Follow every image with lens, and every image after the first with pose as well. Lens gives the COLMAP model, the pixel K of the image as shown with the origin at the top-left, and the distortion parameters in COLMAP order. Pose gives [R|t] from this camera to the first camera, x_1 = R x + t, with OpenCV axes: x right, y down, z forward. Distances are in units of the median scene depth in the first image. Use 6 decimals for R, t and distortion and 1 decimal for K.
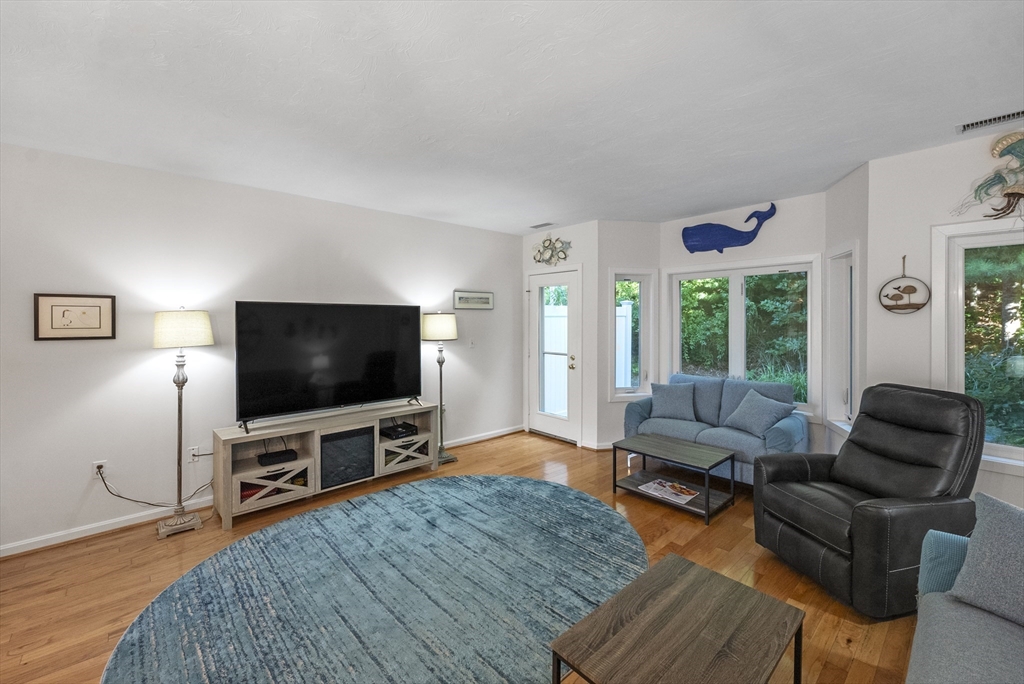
lens RADIAL K [[425.1, 0, 507.3], [0, 425.1, 322.4], [0, 0, 1]] dist [0.003286, 0.000492]
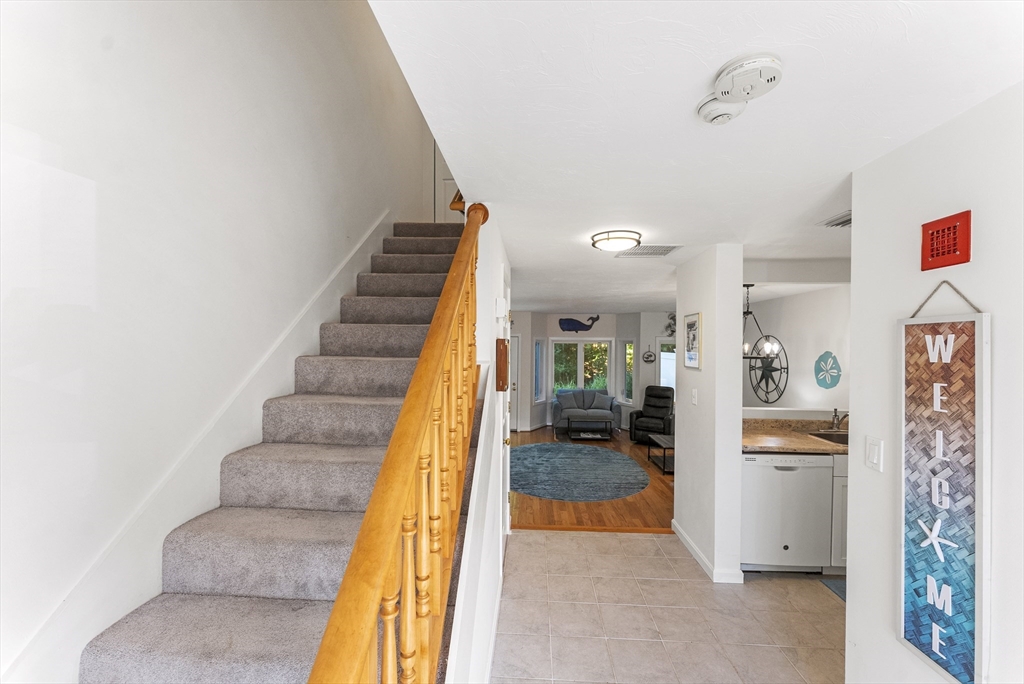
lens RADIAL K [[414.9, 0, 509.9], [0, 414.9, 349.7], [0, 0, 1]] dist [0.001266, -0.000283]
pose [[0.711040, -0.001526, 0.703150, -1.591909], [-0.005066, 0.999961, 0.007293, -0.112445], [-0.703133, -0.008748, 0.711004, -0.369712]]
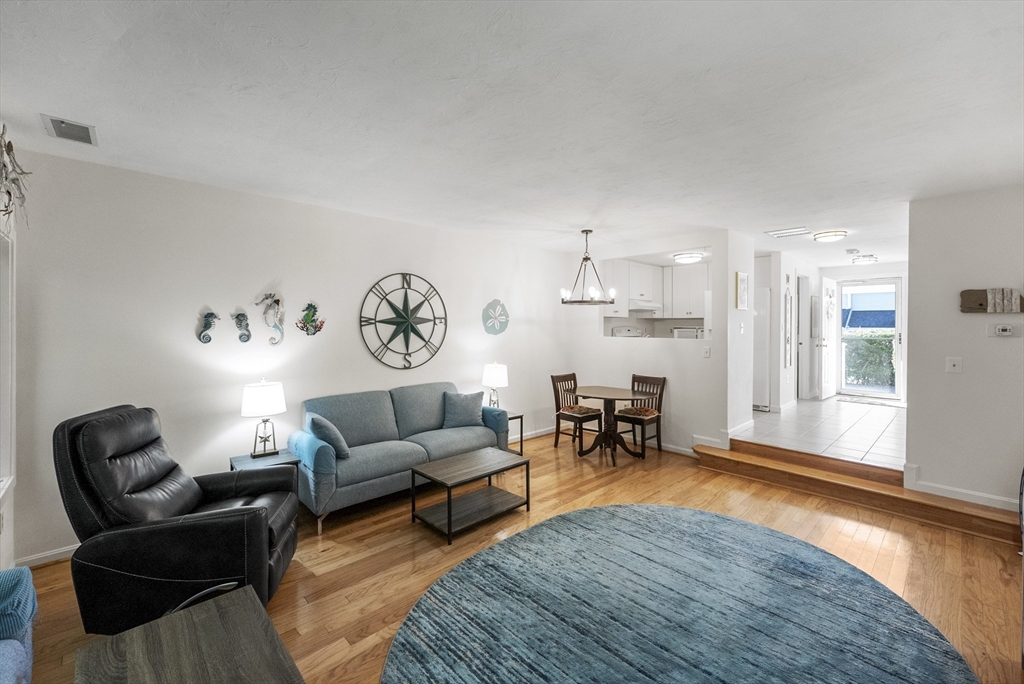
lens RADIAL K [[423.6, 0, 514.1], [0, 423.6, 324.8], [0, 0, 1]] dist [0.001397, 0.000044]
pose [[-0.999682, -0.002599, -0.025066, 0.104076], [-0.002773, 0.999972, 0.006886, -0.022922], [0.025048, 0.006953, -0.999662, 1.350153]]
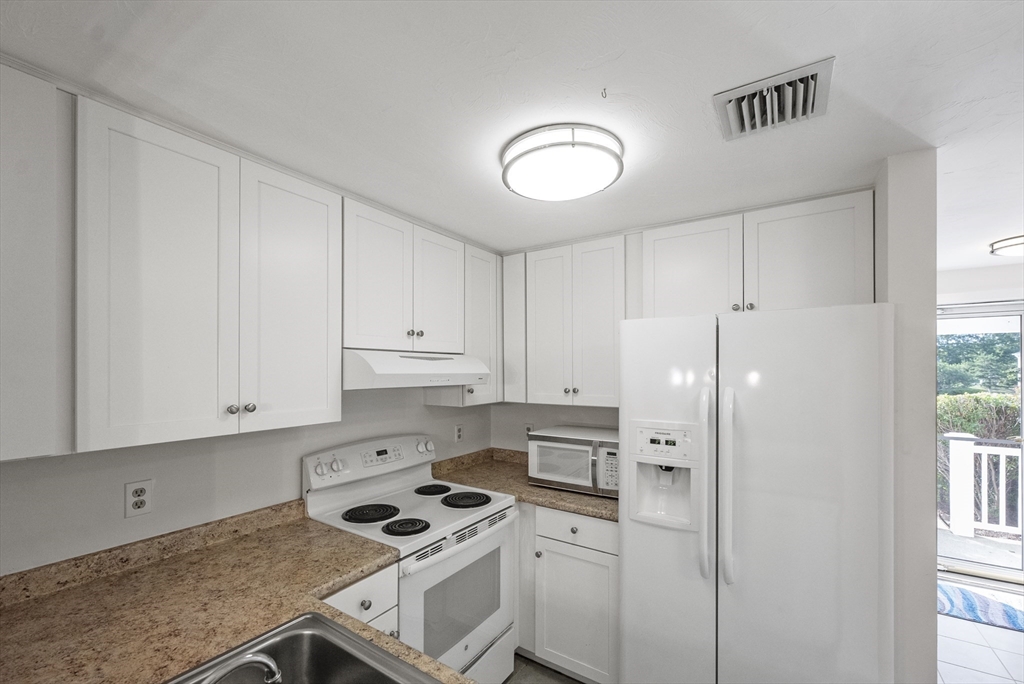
lens RADIAL K [[425.3, 0, 512.6], [0, 425.3, 366.2], [0, 0, 1]] dist [0.000481, 0.000070]
pose [[-0.966633, 0.002432, -0.256153, -0.520263], [0.001966, 0.999996, 0.002074, -0.107228], [0.256157, 0.001501, -0.966634, -0.029230]]
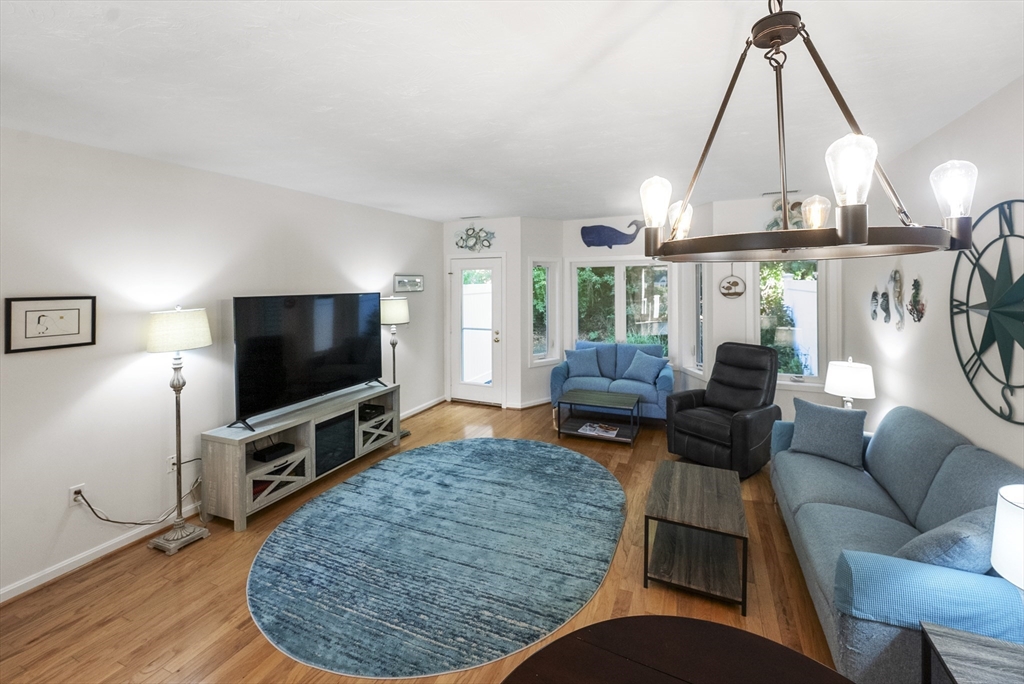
lens RADIAL K [[438.4, 0, 508.7], [0, 438.4, 289.2], [0, 0, 1]] dist [0.002823, -0.000220]
pose [[0.916625, -0.012845, 0.399541, -0.418604], [0.010754, 0.999914, 0.007474, -0.062623], [-0.399603, -0.002554, 0.916685, -0.154081]]
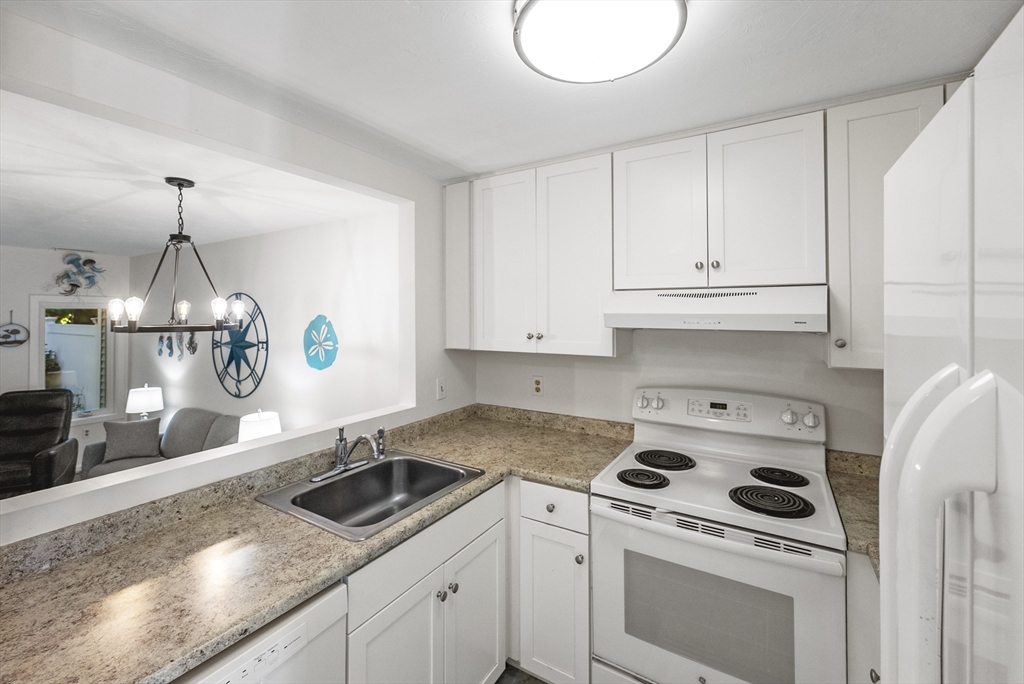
lens RADIAL K [[429.6, 0, 511.8], [0, 429.6, 305.8], [0, 0, 1]] dist [0.000882, 0.000332]
pose [[-0.286022, 0.022407, 0.957961, -0.930586], [0.010844, 0.999738, -0.020146, -0.098349], [-0.958162, 0.004626, -0.286190, -0.267979]]
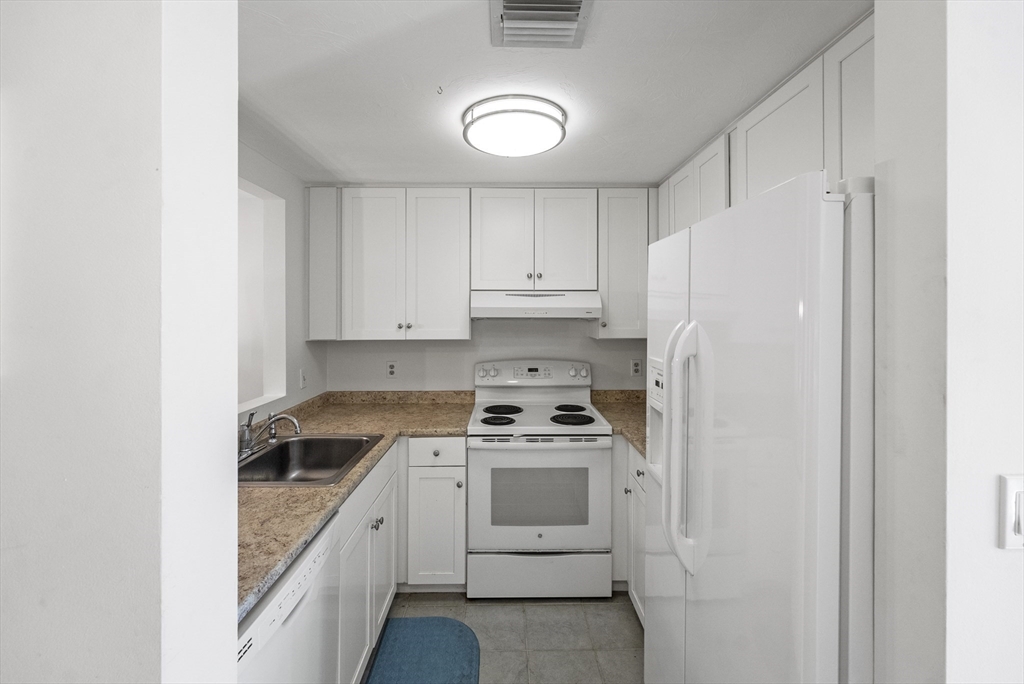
lens RADIAL K [[429.6, 0, 511.8], [0, 429.6, 305.8], [0, 0, 1]] dist [0.000882, 0.000332]
pose [[-0.754415, 0.013469, 0.656259, -0.982257], [0.009196, 0.999908, -0.009951, -0.093155], [-0.656333, -0.001473, -0.754470, -0.043747]]
